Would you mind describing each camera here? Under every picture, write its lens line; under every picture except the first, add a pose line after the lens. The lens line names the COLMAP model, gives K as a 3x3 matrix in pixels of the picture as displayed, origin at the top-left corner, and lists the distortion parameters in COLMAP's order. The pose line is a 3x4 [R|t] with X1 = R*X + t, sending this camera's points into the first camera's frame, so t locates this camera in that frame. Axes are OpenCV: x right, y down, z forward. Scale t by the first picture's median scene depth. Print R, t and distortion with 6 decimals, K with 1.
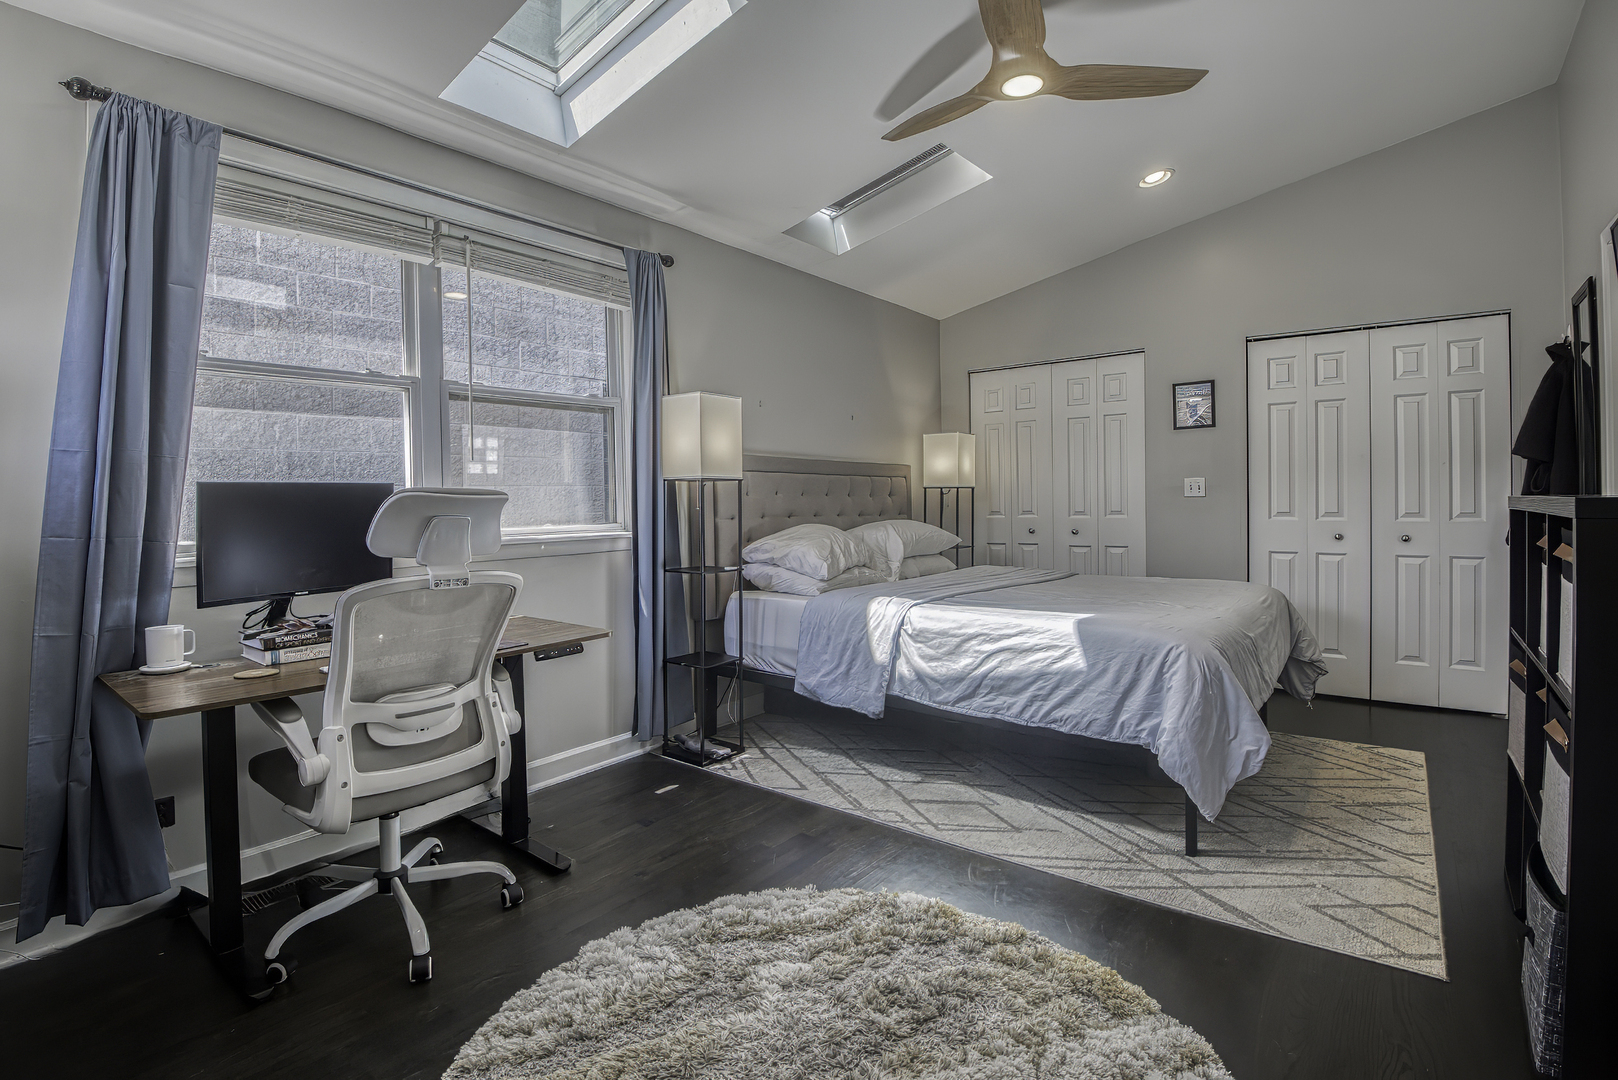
lens RADIAL K [[758.4, 0, 810.6], [0, 758.4, 512.1], [0, 0, 1]] dist [-0.042296, -0.000757]
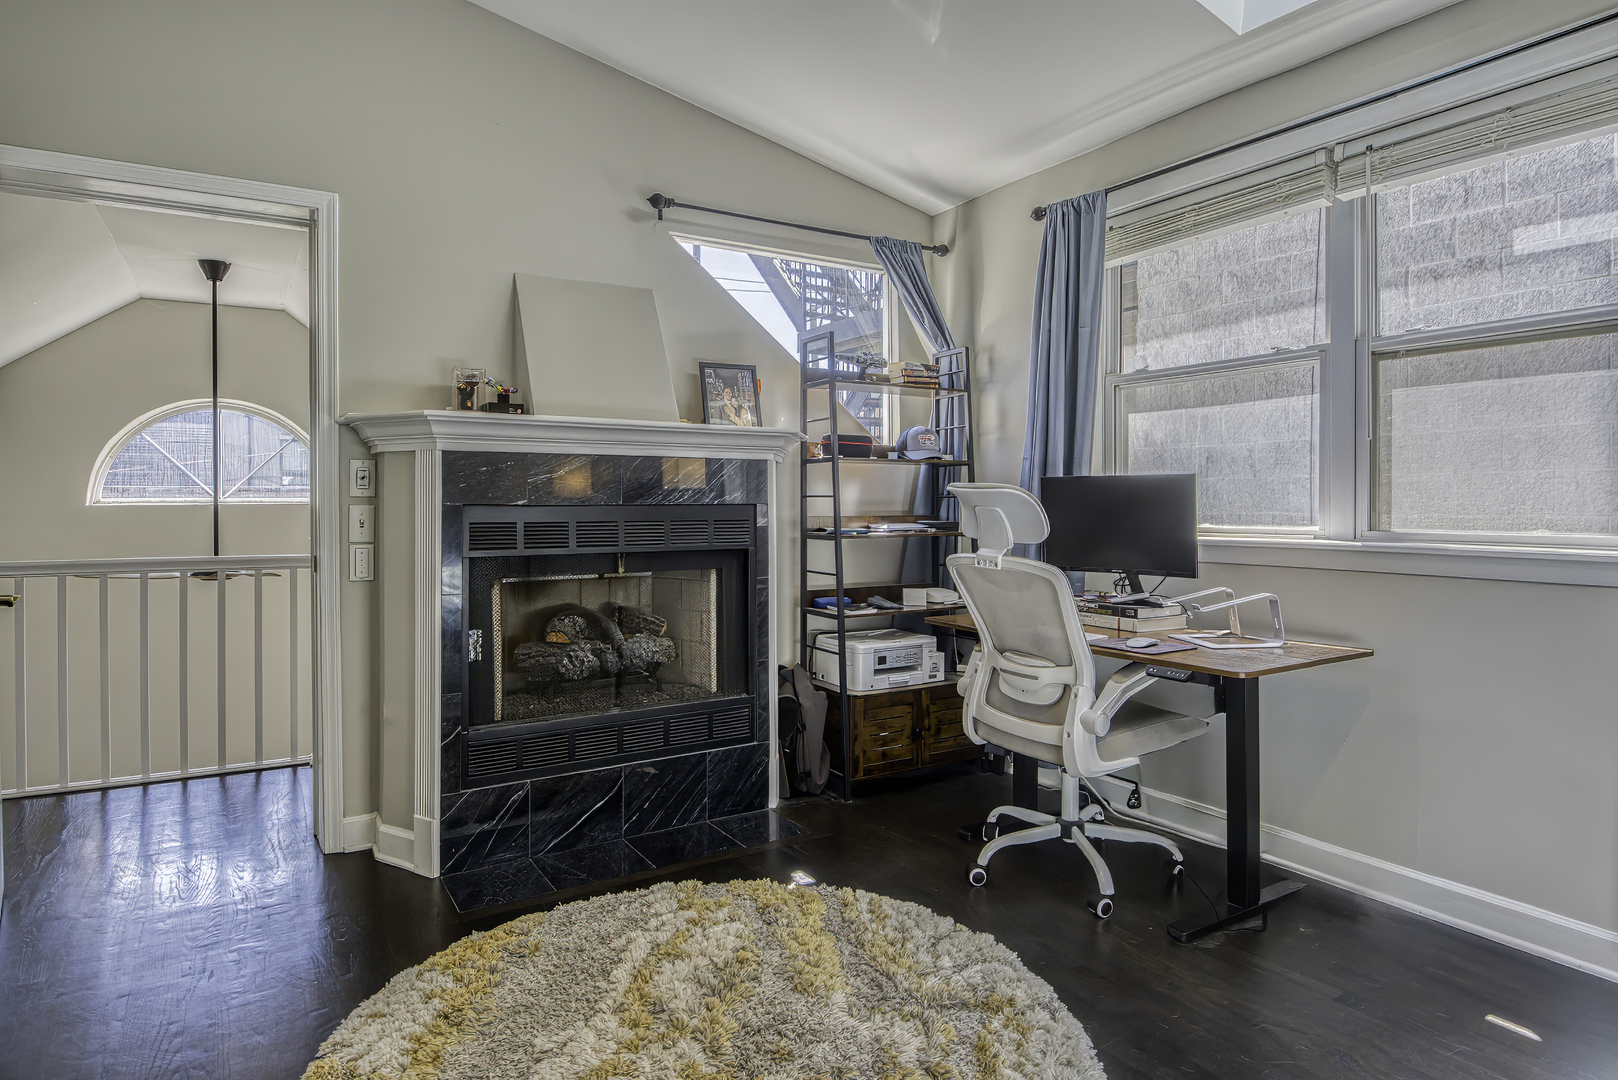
lens RADIAL K [[949.4, 0, 808.6], [0, 949.4, 496.4], [0, 0, 1]] dist [0.005259, -0.024601]
pose [[-0.346513, 0.008378, -0.938008, 0.697795], [-0.011749, 0.999843, 0.013270, -0.017595], [0.937972, 0.015619, -0.346360, 0.860739]]
